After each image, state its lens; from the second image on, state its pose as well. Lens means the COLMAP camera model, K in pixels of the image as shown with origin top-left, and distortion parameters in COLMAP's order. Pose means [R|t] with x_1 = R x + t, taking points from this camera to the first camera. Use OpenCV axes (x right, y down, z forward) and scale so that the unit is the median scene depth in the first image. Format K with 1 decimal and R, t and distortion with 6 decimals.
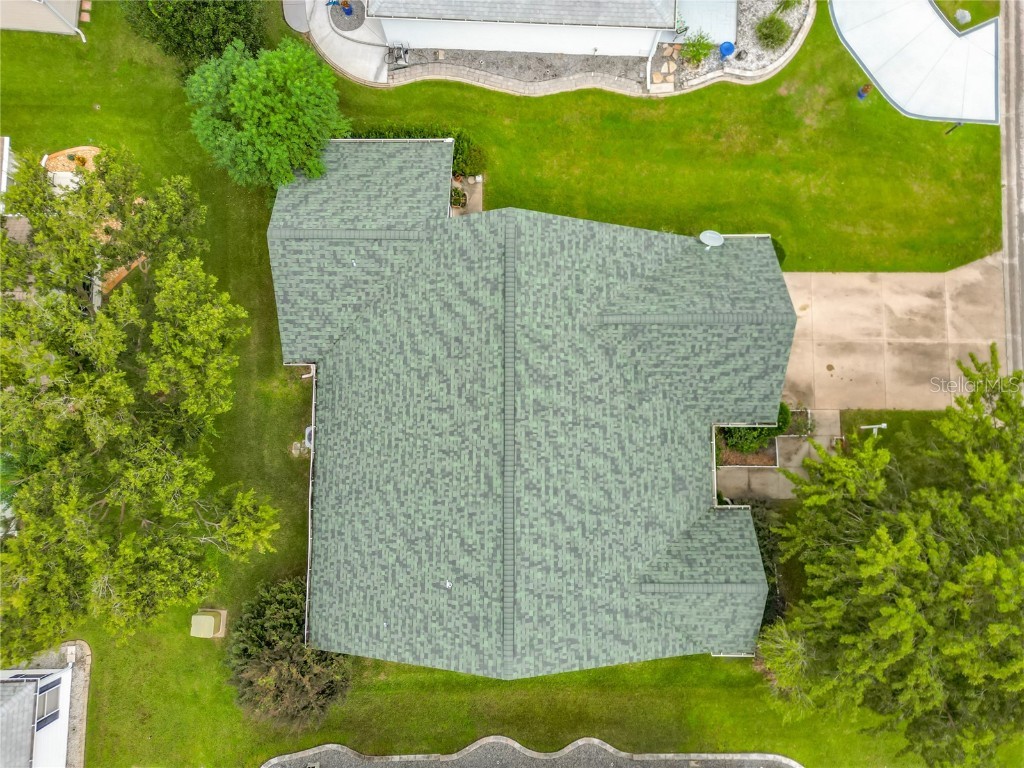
lens RADIAL K [[714.8, 0, 504.7], [0, 714.8, 402.0], [0, 0, 1]] dist [0.058712, -0.064332]
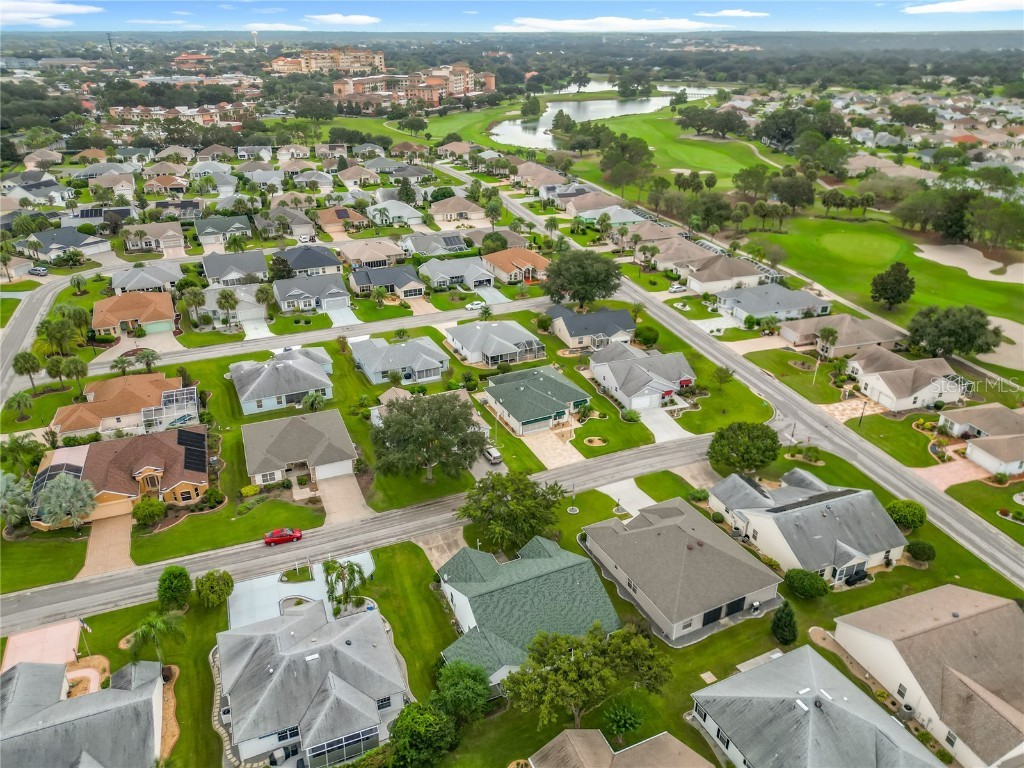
lens RADIAL K [[731.4, 0, 508.0], [0, 731.4, 382.9], [0, 0, 1]] dist [0.056203, -0.078097]
pose [[-0.423431, -0.376780, 0.823858, -2.205064], [0.903771, -0.112963, 0.412841, -1.237541], [-0.062485, 0.919389, 0.388355, -1.079751]]
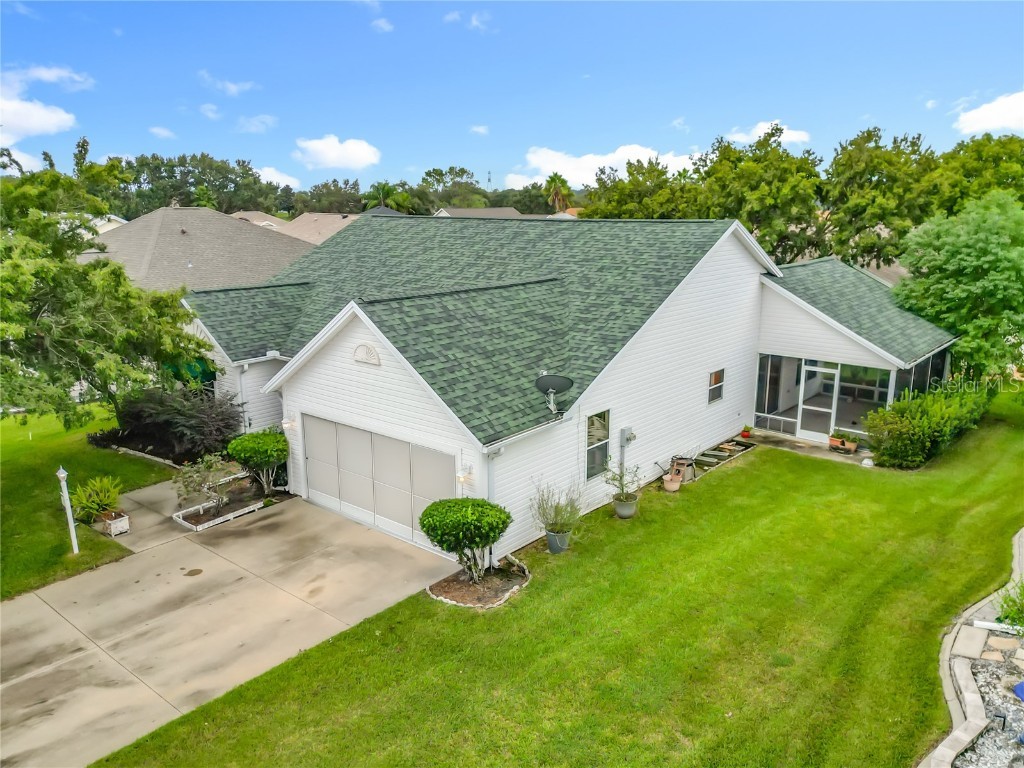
lens RADIAL K [[784.5, 0, 516.0], [0, 784.5, 387.6], [0, 0, 1]] dist [0.102764, -0.090294]
pose [[-0.645415, 0.195632, -0.738354, 0.762412], [-0.760604, -0.075823, 0.644774, -0.600937], [0.070154, 0.977742, 0.197736, 0.895937]]
